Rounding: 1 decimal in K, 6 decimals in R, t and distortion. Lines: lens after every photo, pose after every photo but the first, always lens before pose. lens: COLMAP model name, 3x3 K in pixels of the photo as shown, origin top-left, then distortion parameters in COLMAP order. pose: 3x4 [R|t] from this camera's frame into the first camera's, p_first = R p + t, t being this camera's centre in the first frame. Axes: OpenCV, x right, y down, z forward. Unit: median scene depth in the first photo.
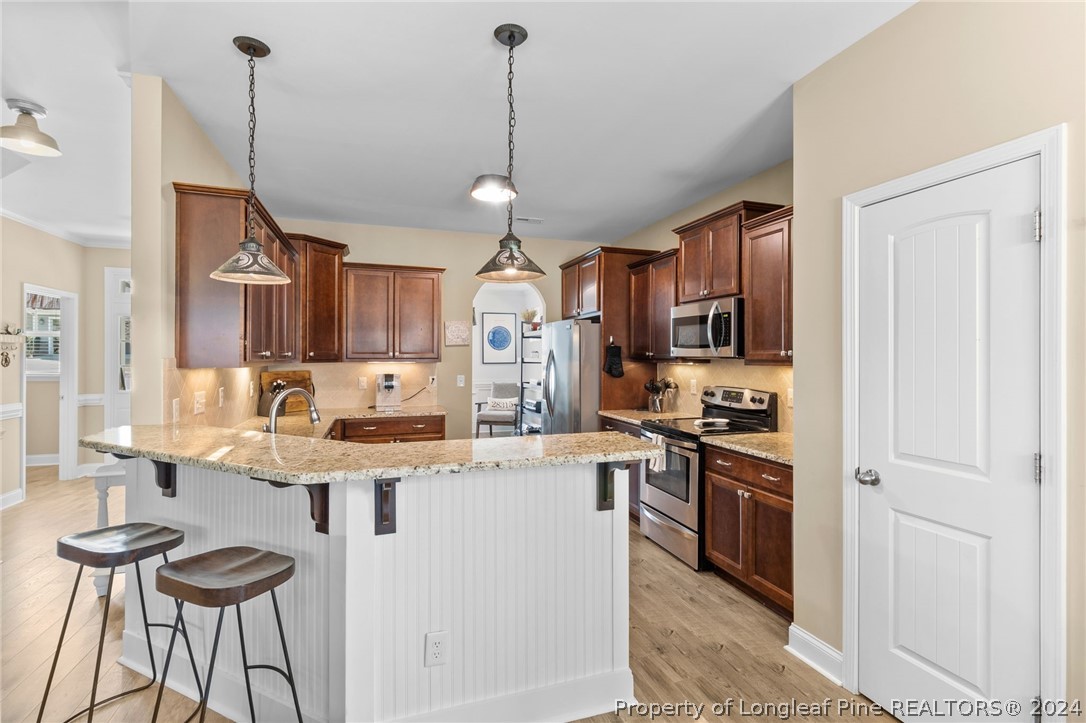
lens RADIAL K [[501.9, 0, 545.3], [0, 501.9, 356.6], [0, 0, 1]] dist [-0.001880, 0.000121]
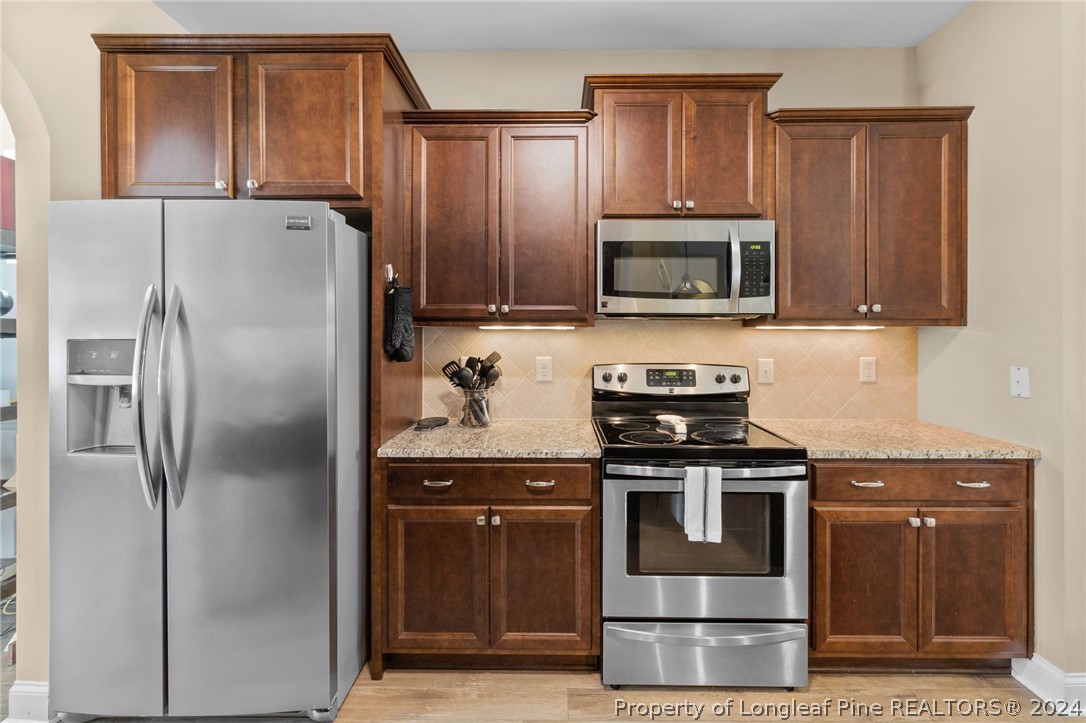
lens RADIAL K [[506.5, 0, 546.5], [0, 506.5, 332.0], [0, 0, 1]] dist [0.000069, 0.000558]
pose [[0.333002, -0.007225, 0.942898, -0.303208], [0.002202, 0.999974, 0.006885, 0.017500], [-0.942923, -0.000216, 0.333009, 0.981170]]
